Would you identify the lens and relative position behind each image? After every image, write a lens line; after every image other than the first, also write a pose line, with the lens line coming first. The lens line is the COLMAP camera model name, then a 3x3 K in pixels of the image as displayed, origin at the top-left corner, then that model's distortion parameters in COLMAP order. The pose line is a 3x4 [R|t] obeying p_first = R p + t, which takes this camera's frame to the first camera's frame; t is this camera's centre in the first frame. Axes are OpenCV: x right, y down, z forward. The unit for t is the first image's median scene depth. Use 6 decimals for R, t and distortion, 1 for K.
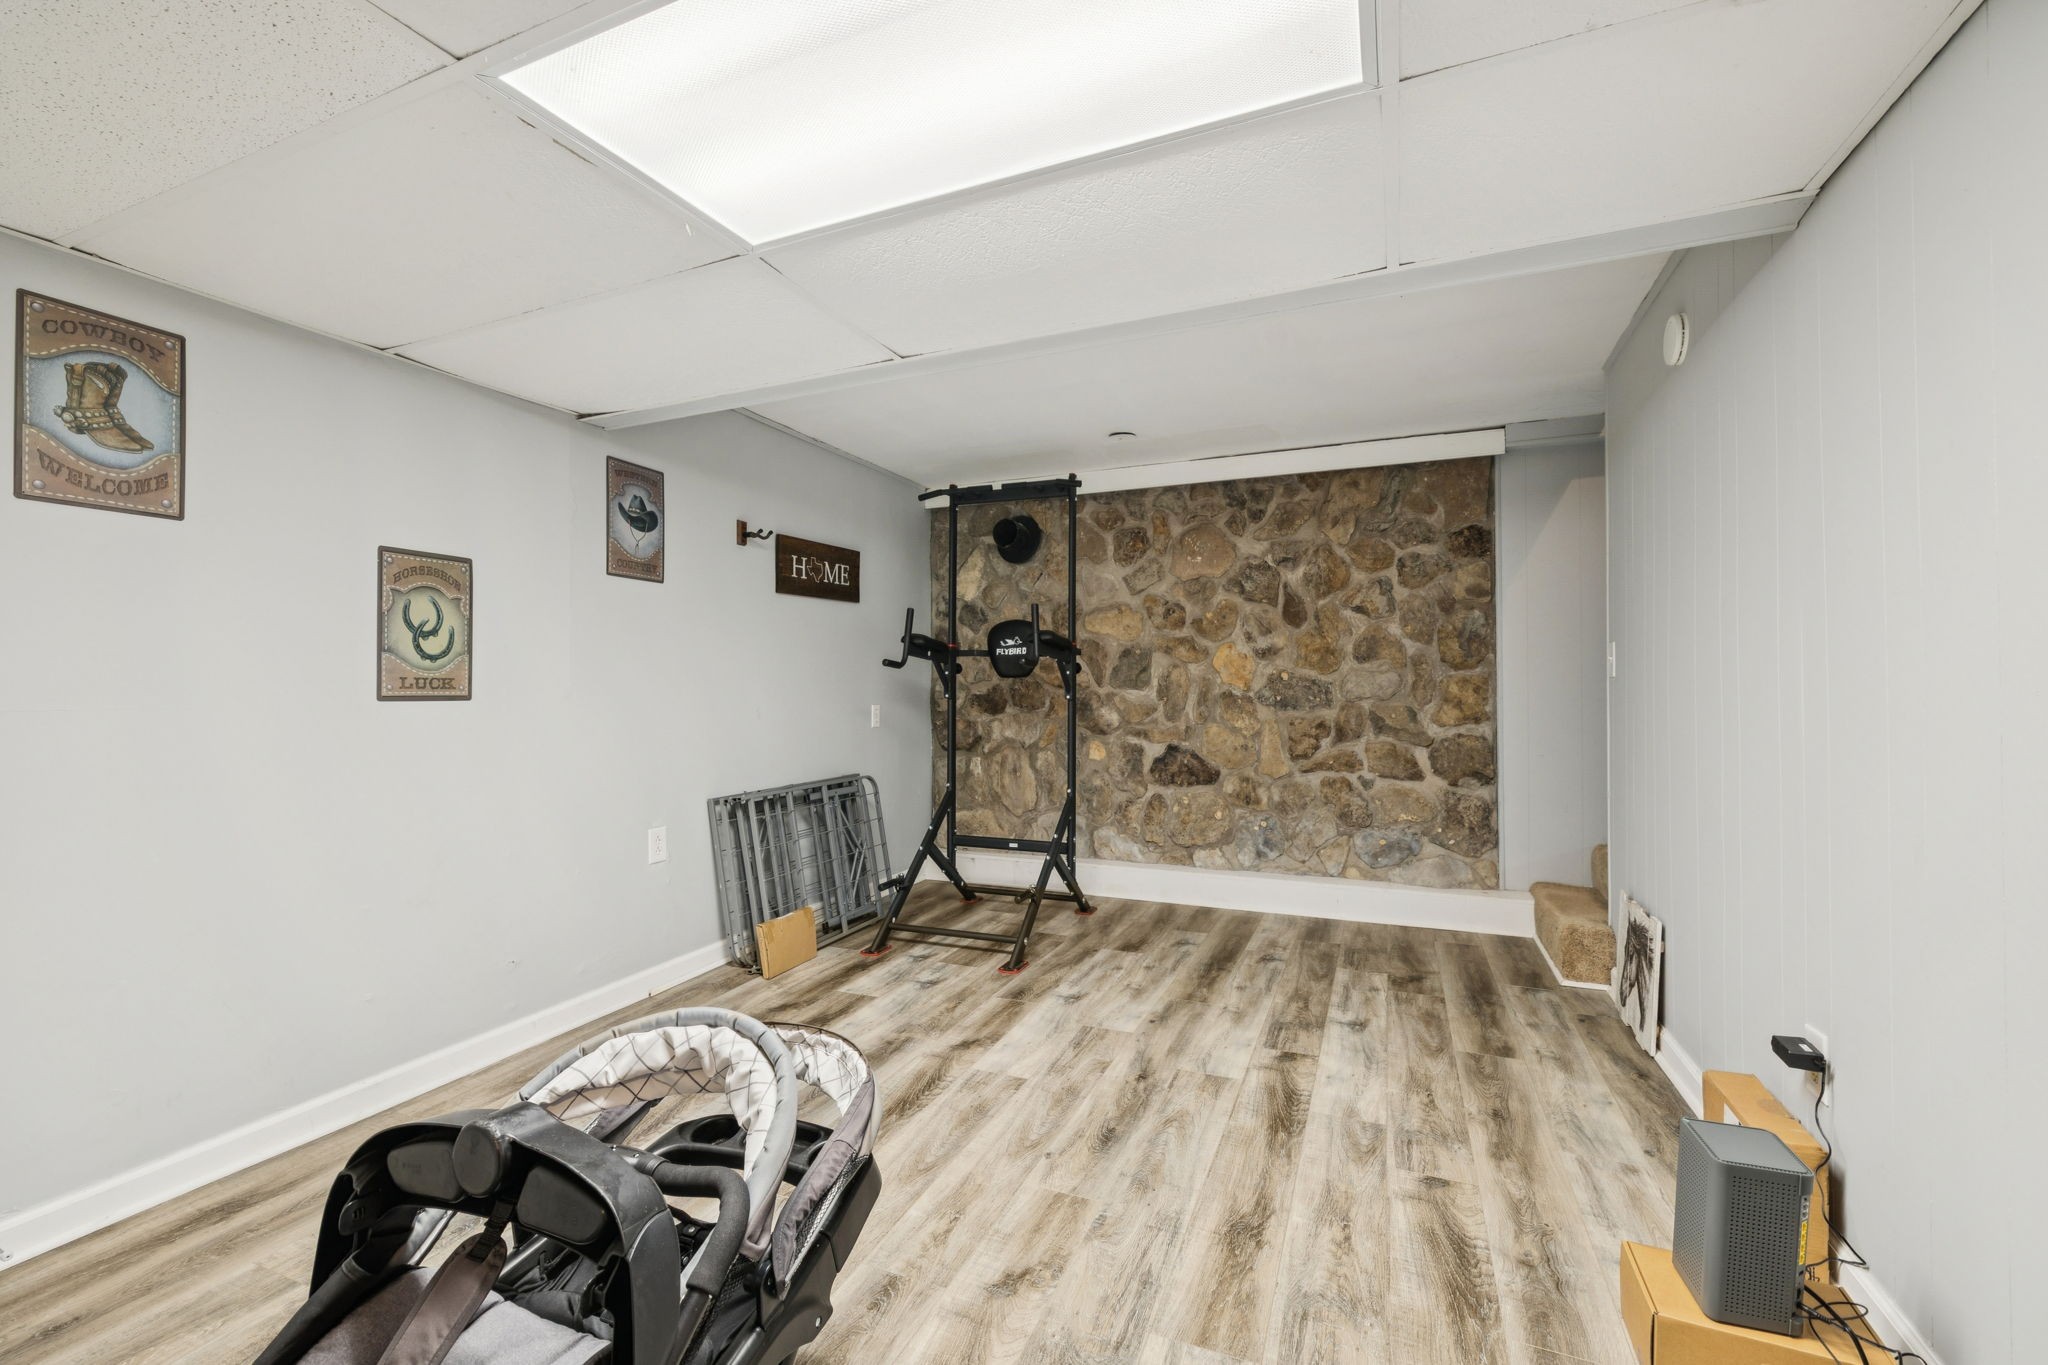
lens RADIAL K [[850.8, 0, 1033.2], [0, 850.8, 681.1], [0, 0, 1]] dist [-0.000221, 0.000318]
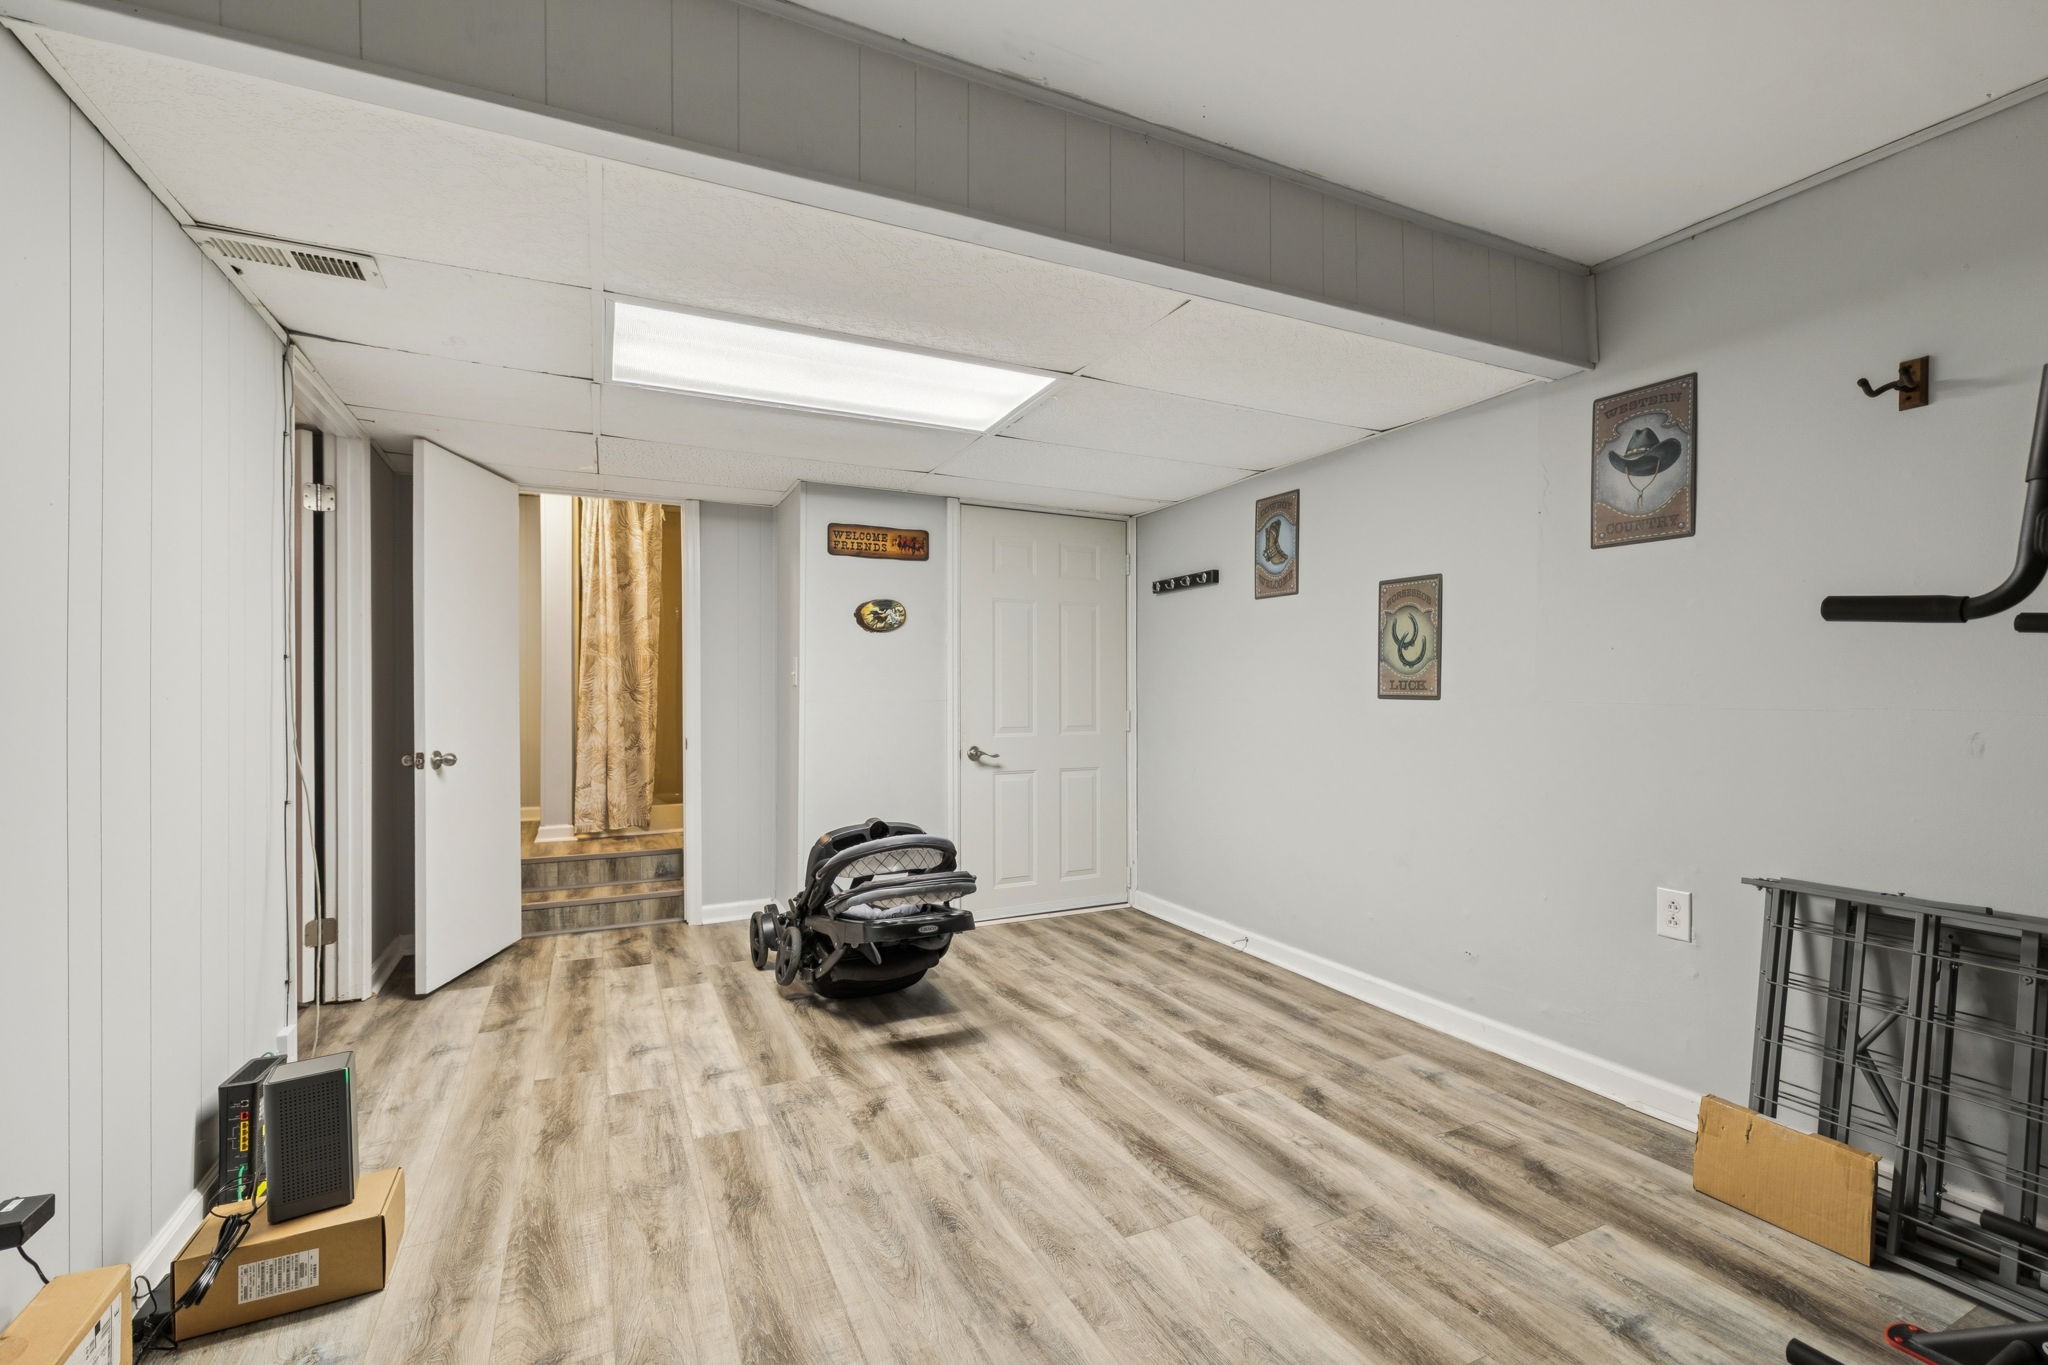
lens RADIAL K [[886.0, 0, 1022.8], [0, 886.0, 691.9], [0, 0, 1]] dist [-0.001045, -0.000153]
pose [[-0.662319, 0.006978, -0.749189, 0.612307], [0.008777, 0.999960, 0.001554, 0.005455], [0.749170, -0.005547, -0.662354, 1.445694]]
